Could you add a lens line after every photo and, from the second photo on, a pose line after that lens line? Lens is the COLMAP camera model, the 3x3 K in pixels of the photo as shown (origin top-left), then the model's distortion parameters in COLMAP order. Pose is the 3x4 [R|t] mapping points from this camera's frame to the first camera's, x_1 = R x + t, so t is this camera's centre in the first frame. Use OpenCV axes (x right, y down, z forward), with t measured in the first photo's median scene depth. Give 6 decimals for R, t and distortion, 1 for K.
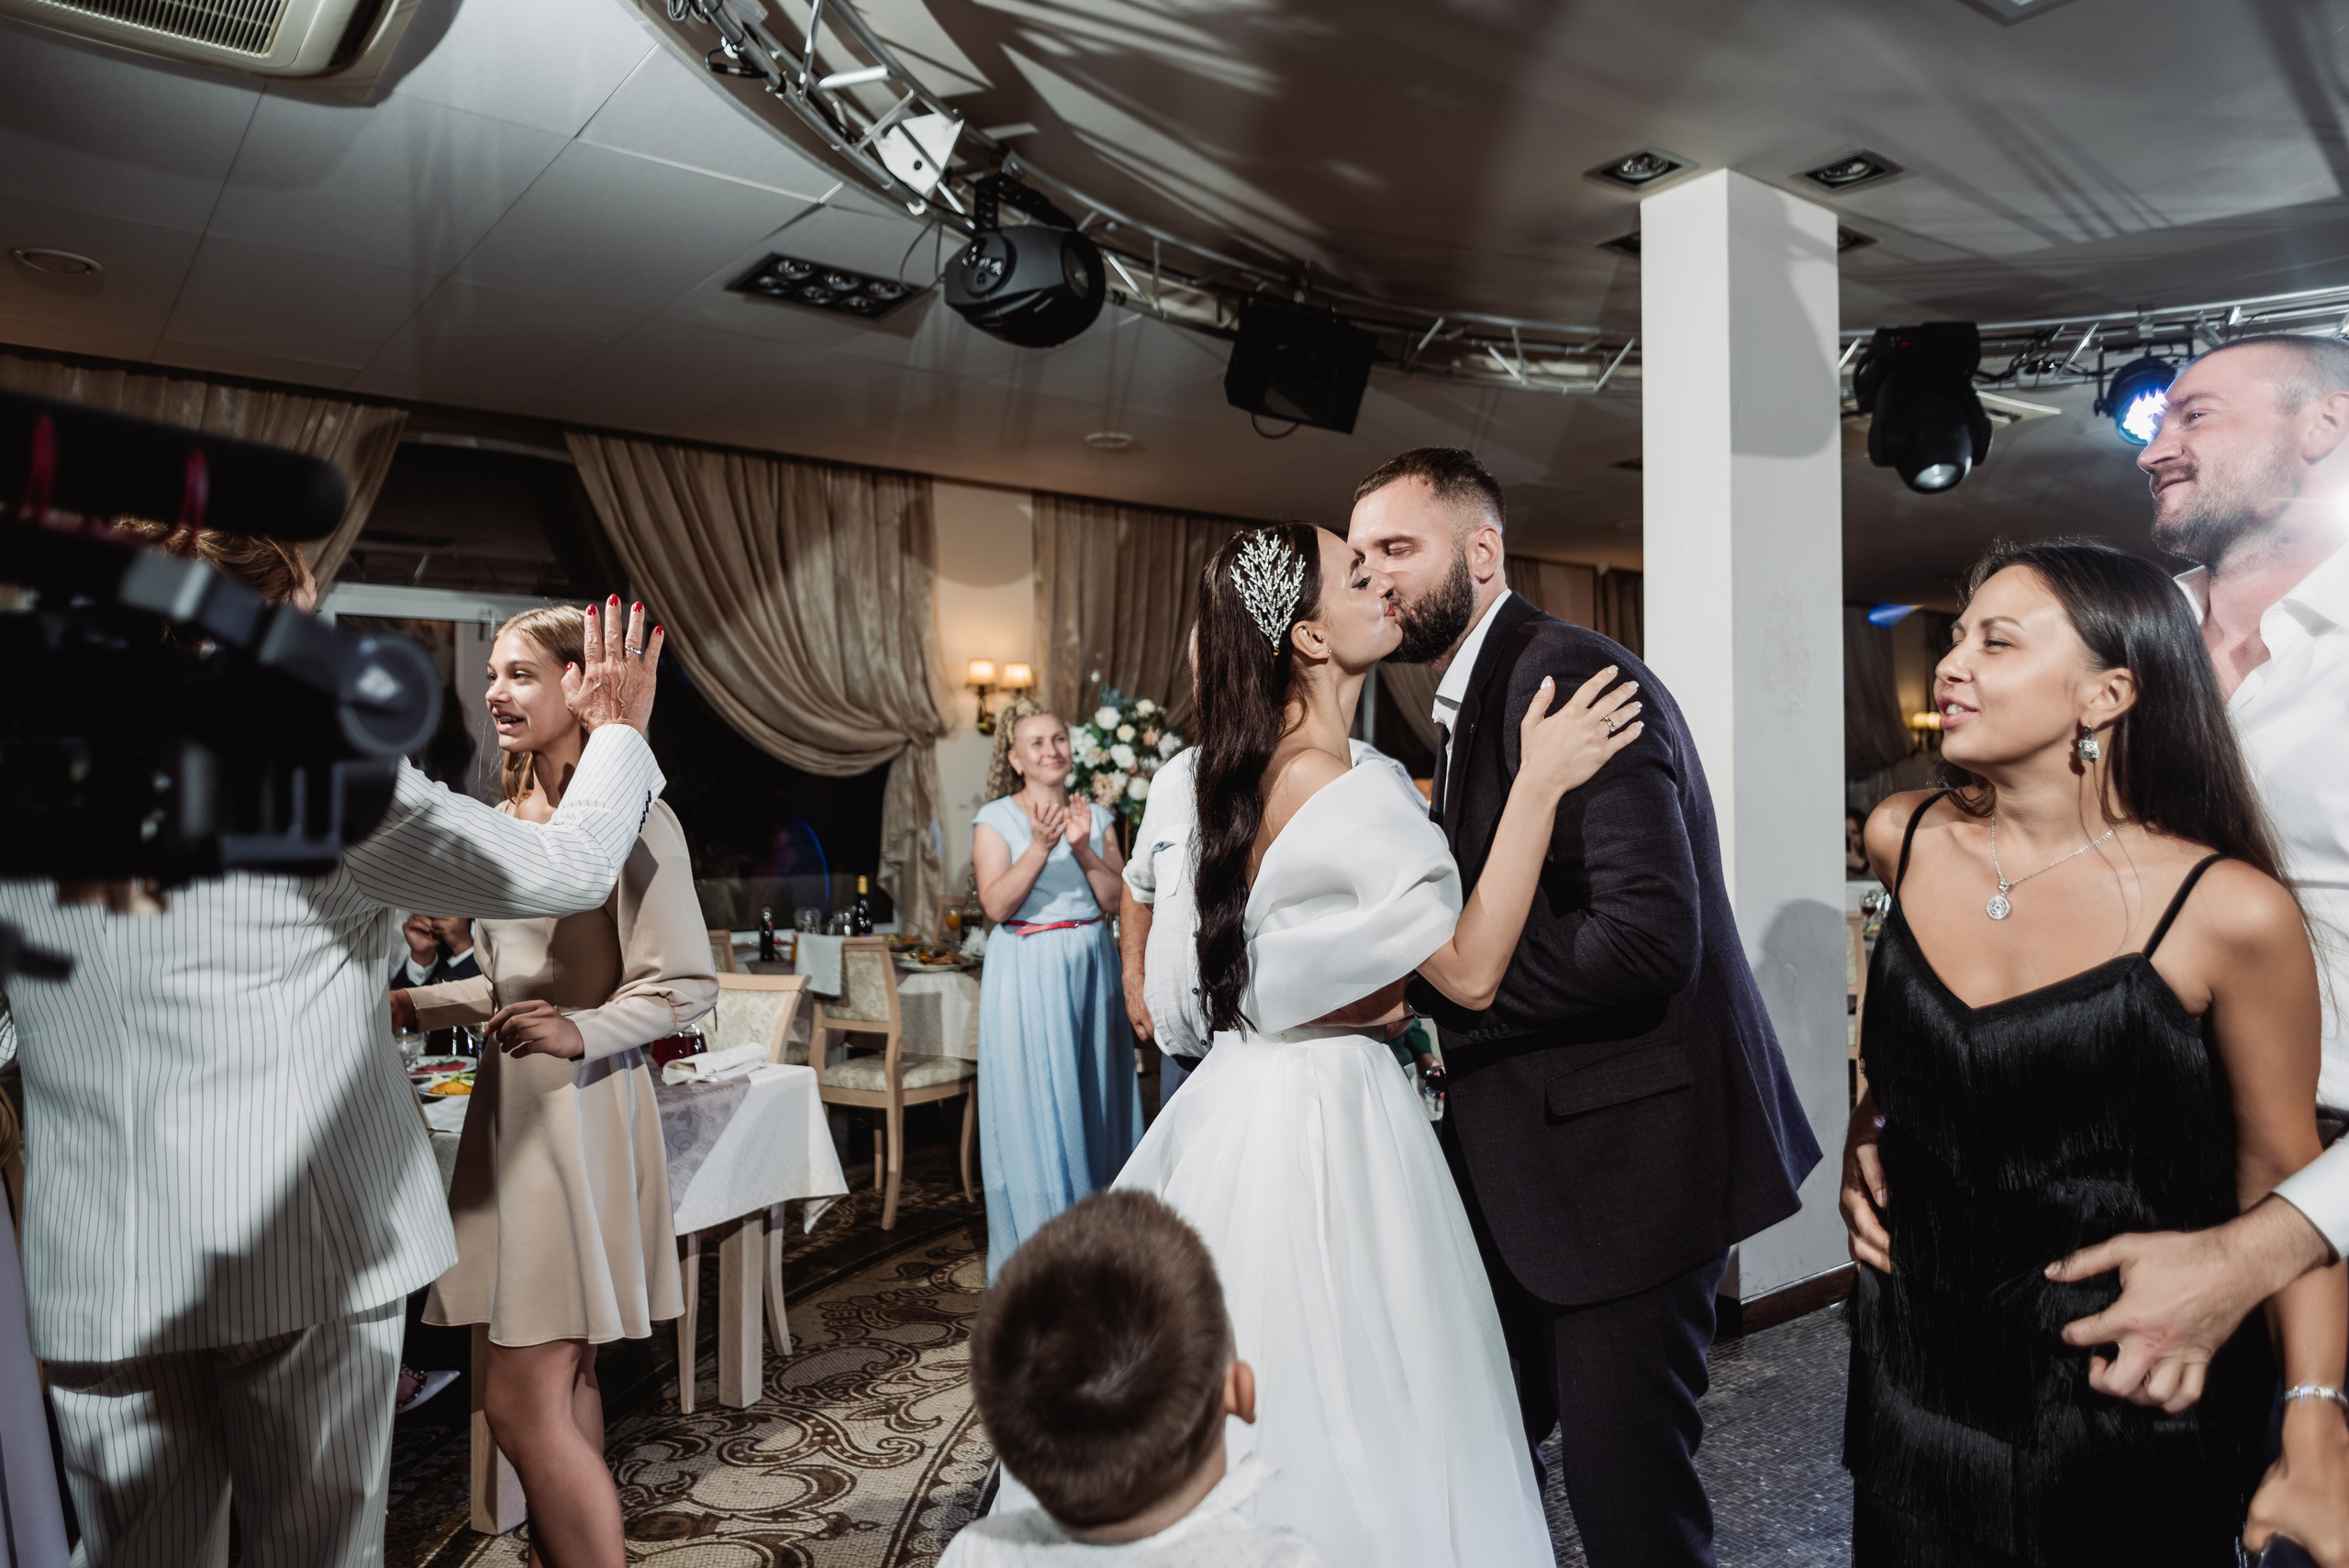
lens RADIAL K [[1564.5, 0, 1174.5], [0, 1564.5, 784.0], [0, 0, 1]] dist [0.017534, -0.016687]
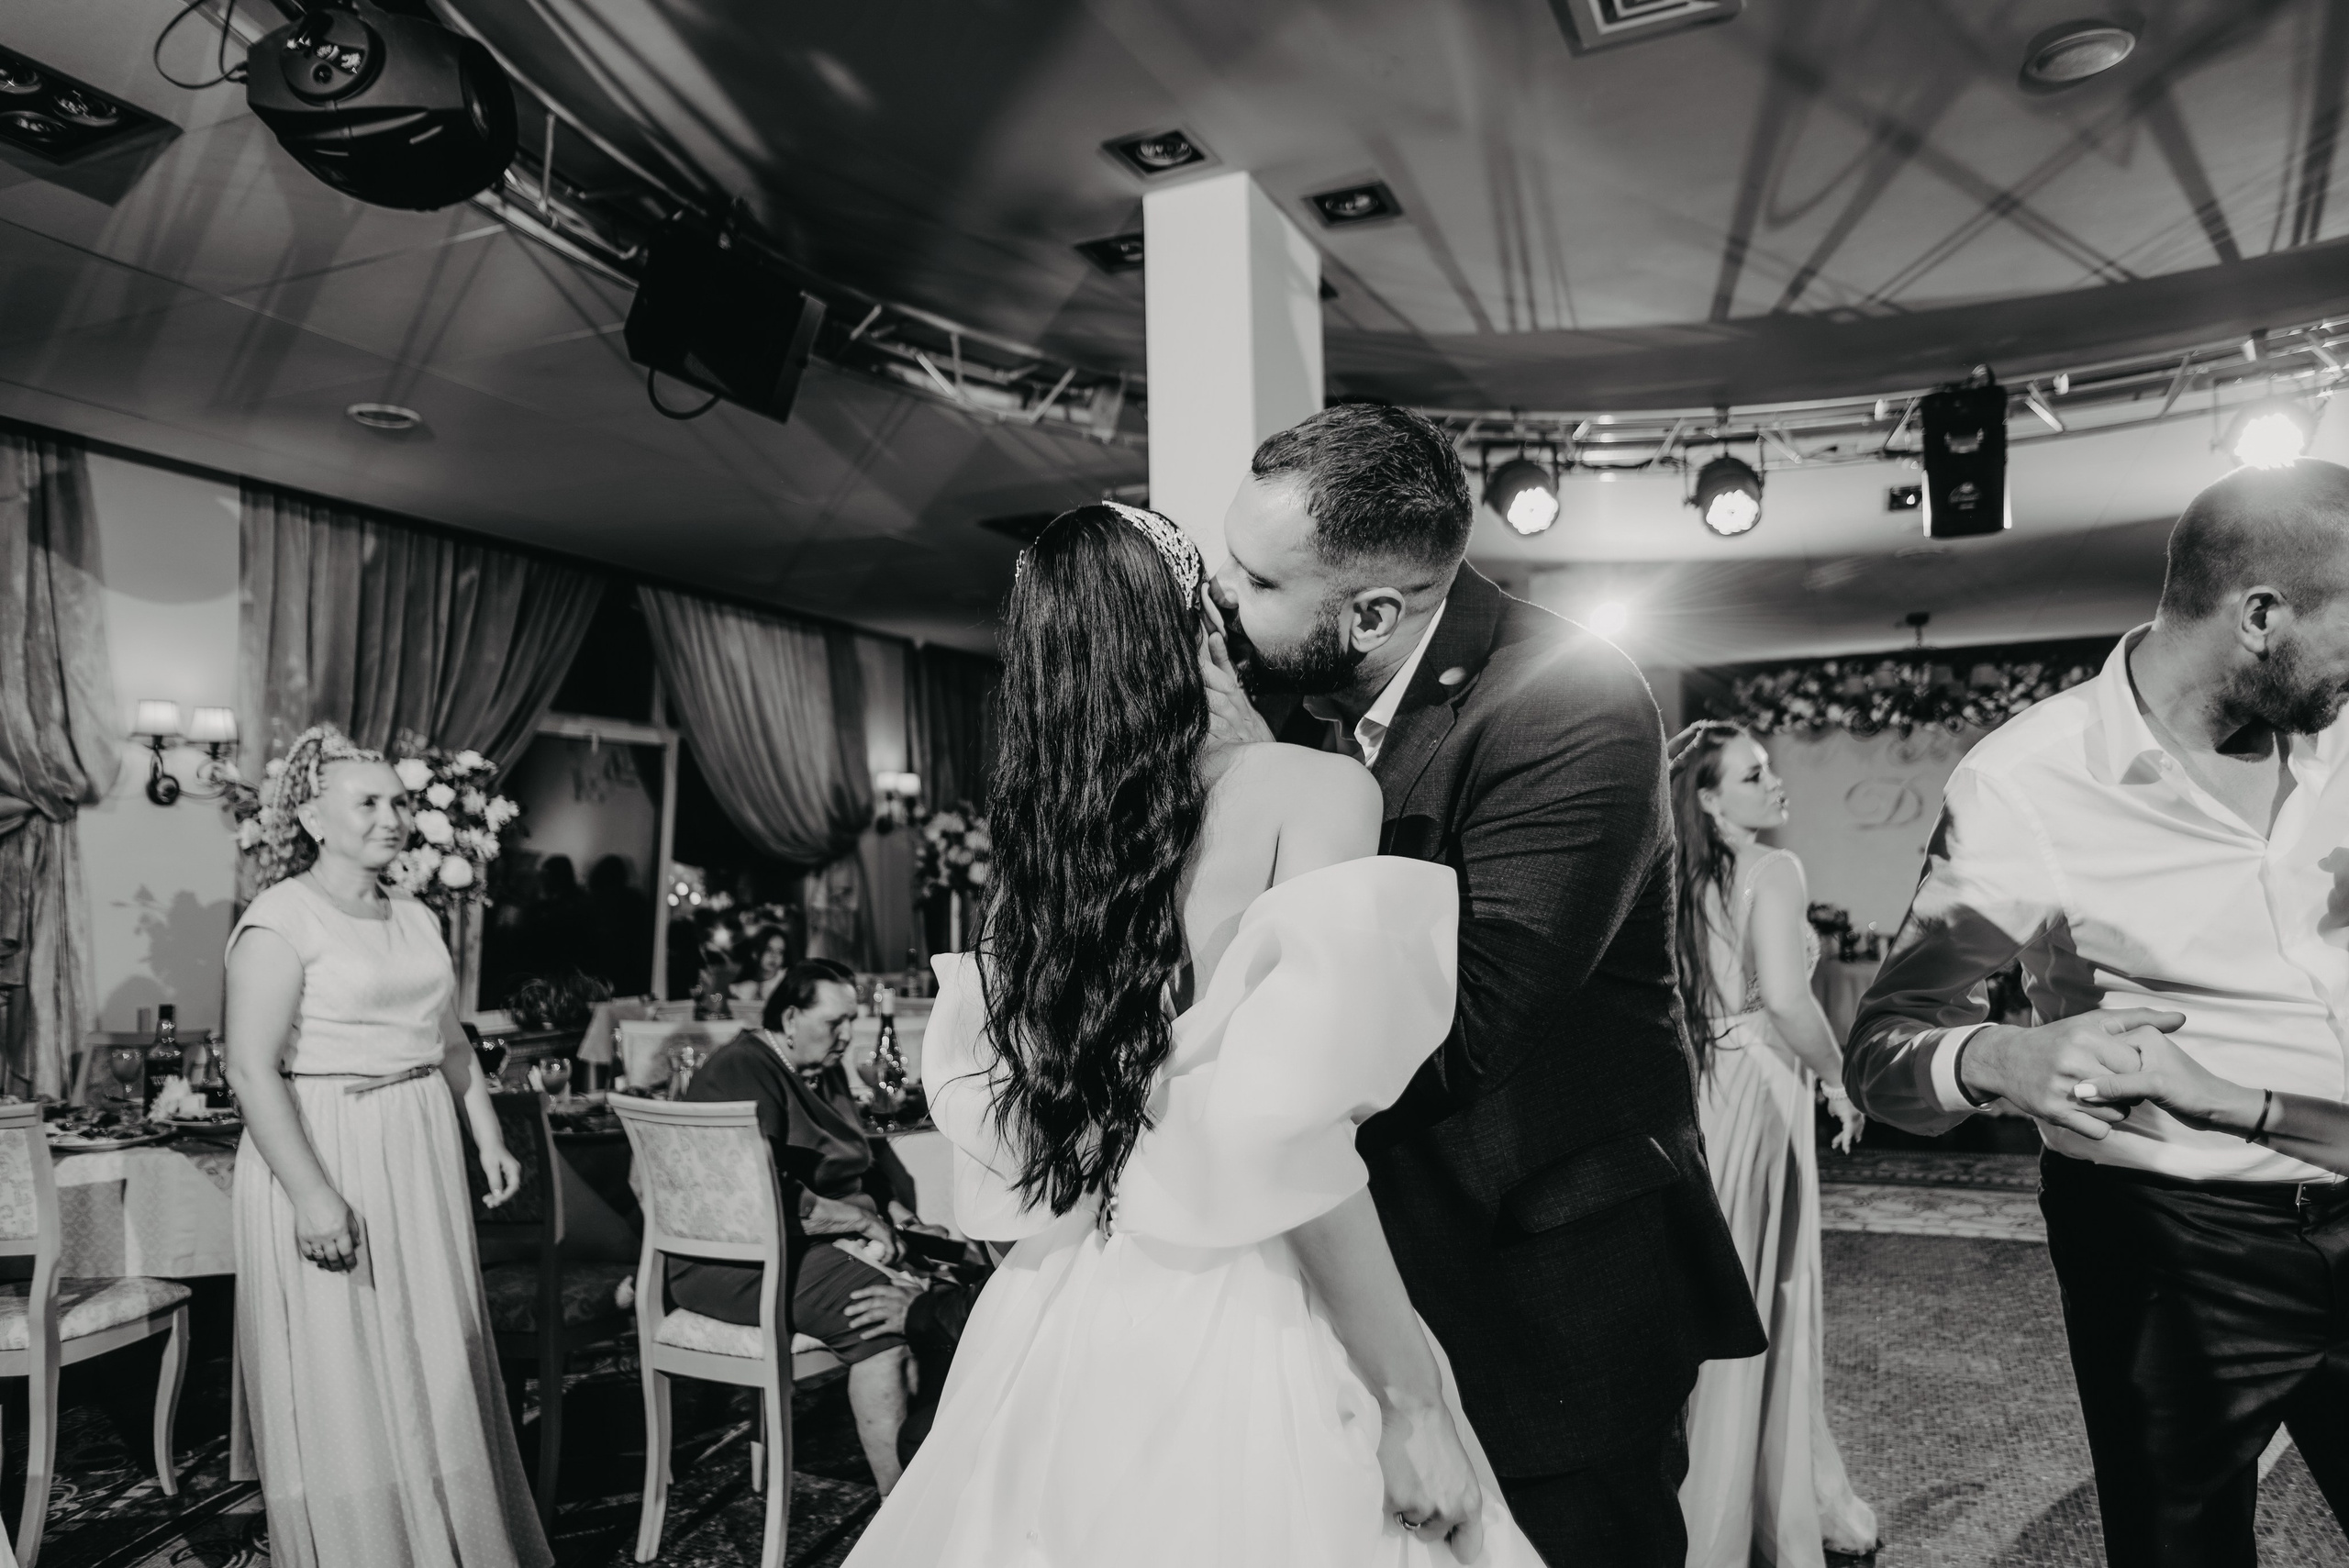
lens RADIAL K [[1564.5, 0, 1174.5], [0, 1564.5, 784.0], [0, 0, 1]] dist [0.017534, -0.016687]
pose [[0.876984, 0.021385, 0.480043, -0.074790], [0.007698, 0.998256, -0.058534, 0.006992], [-0.480458, 0.055029, 0.875290, 0.173956]]
